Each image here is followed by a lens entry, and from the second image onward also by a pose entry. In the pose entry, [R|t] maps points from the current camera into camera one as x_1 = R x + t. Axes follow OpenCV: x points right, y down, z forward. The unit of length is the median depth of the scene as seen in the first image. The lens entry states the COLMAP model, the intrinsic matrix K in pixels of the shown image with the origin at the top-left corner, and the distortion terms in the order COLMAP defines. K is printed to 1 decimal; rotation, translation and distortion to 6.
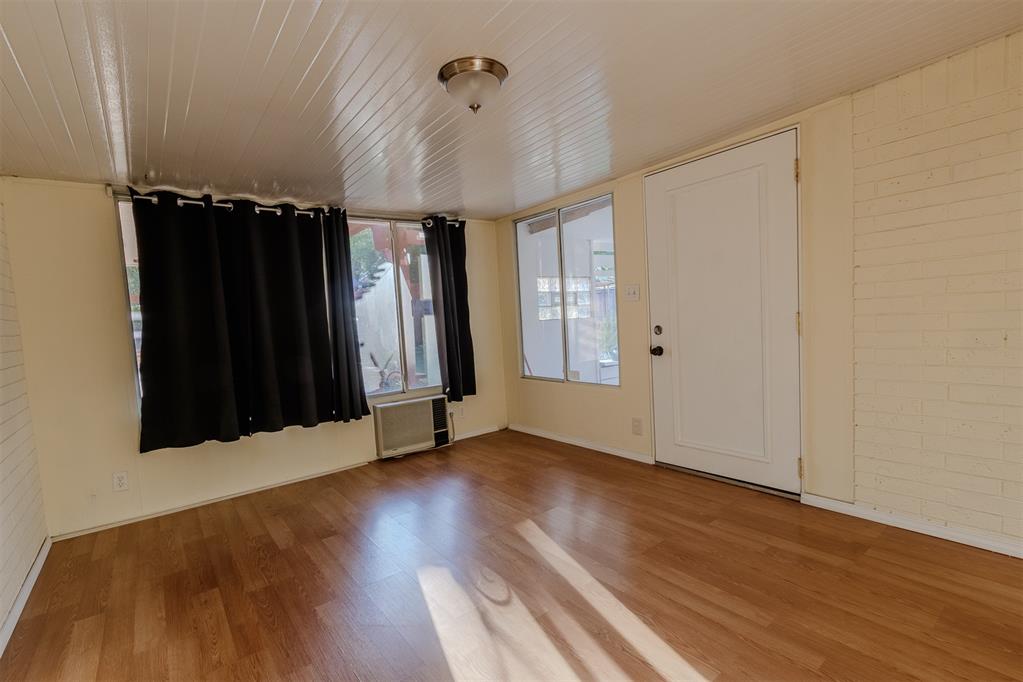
lens RADIAL K [[462.8, 0, 500.4], [0, 462.8, 350.1], [0, 0, 1]] dist [-0.000243, -0.000202]
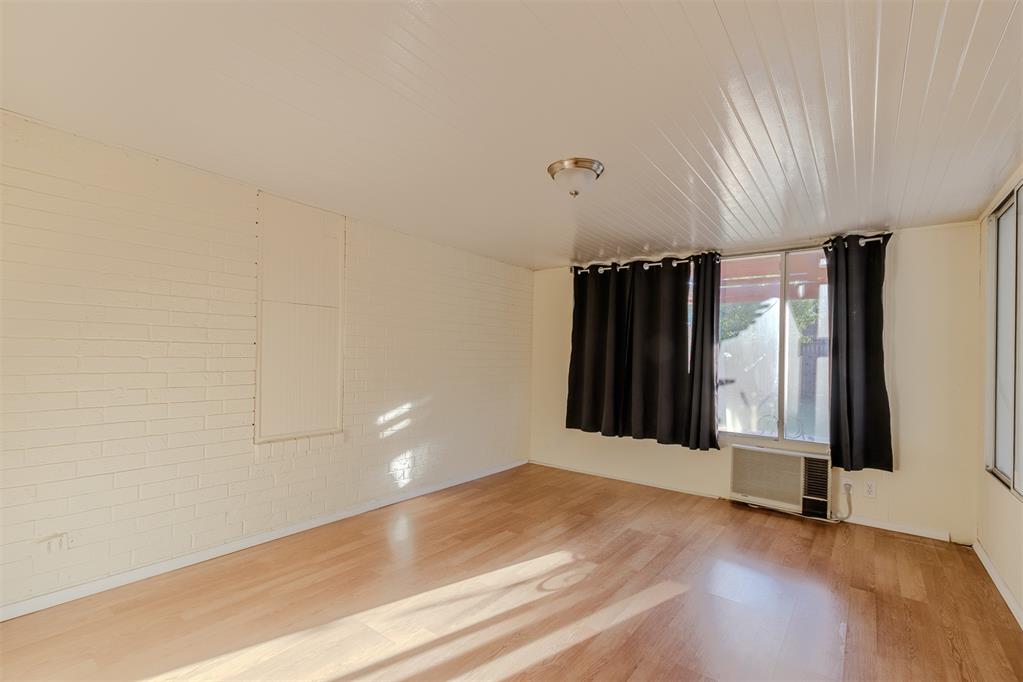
lens RADIAL K [[462.8, 0, 500.4], [0, 462.8, 350.1], [0, 0, 1]] dist [-0.000243, -0.000202]
pose [[0.253960, 0.052953, -0.965764, 0.524900], [-0.108786, 0.993728, 0.025879, -0.048438], [0.961078, 0.098490, 0.258127, 0.240895]]
